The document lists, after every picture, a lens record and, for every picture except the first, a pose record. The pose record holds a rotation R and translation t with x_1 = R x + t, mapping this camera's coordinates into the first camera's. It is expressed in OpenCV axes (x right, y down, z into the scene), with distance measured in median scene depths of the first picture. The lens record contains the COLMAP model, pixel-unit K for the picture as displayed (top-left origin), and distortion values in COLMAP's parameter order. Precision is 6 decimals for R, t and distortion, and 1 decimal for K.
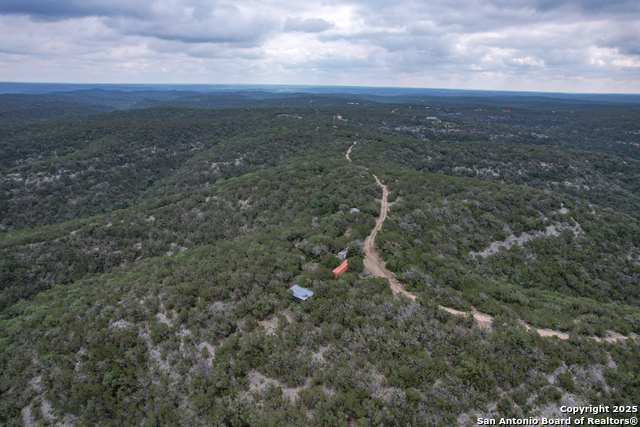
lens RADIAL K [[408.9, 0, 320.0], [0, 408.9, 213.5], [0, 0, 1]] dist [-0.086381, 0.079128]
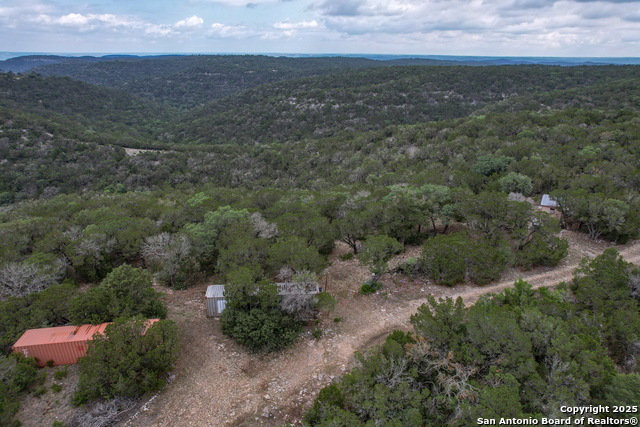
lens RADIAL K [[408.9, 0, 320.0], [0, 408.9, 213.5], [0, 0, 1]] dist [-0.086381, 0.079128]
pose [[0.607912, 0.278942, -0.743394, 0.170881], [-0.236797, 0.957345, 0.165582, -0.006080], [0.757873, 0.075374, 0.648034, 0.536235]]
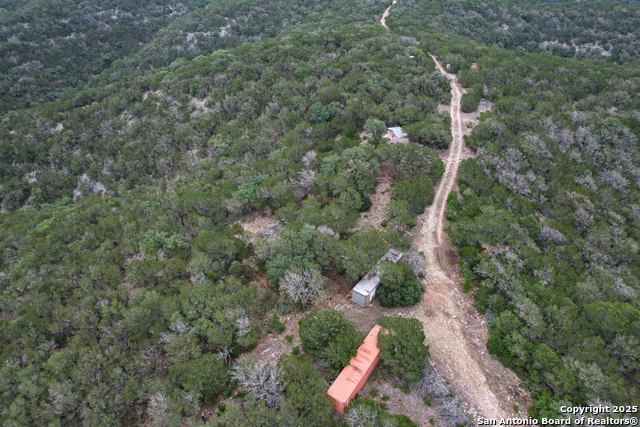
lens RADIAL K [[408.9, 0, 320.0], [0, 408.9, 213.5], [0, 0, 1]] dist [-0.086381, 0.079128]
pose [[0.997711, 0.030617, -0.060286, 0.021109], [-0.012059, 0.957885, 0.286897, -0.042499], [0.066531, -0.285514, 0.956062, 0.410048]]
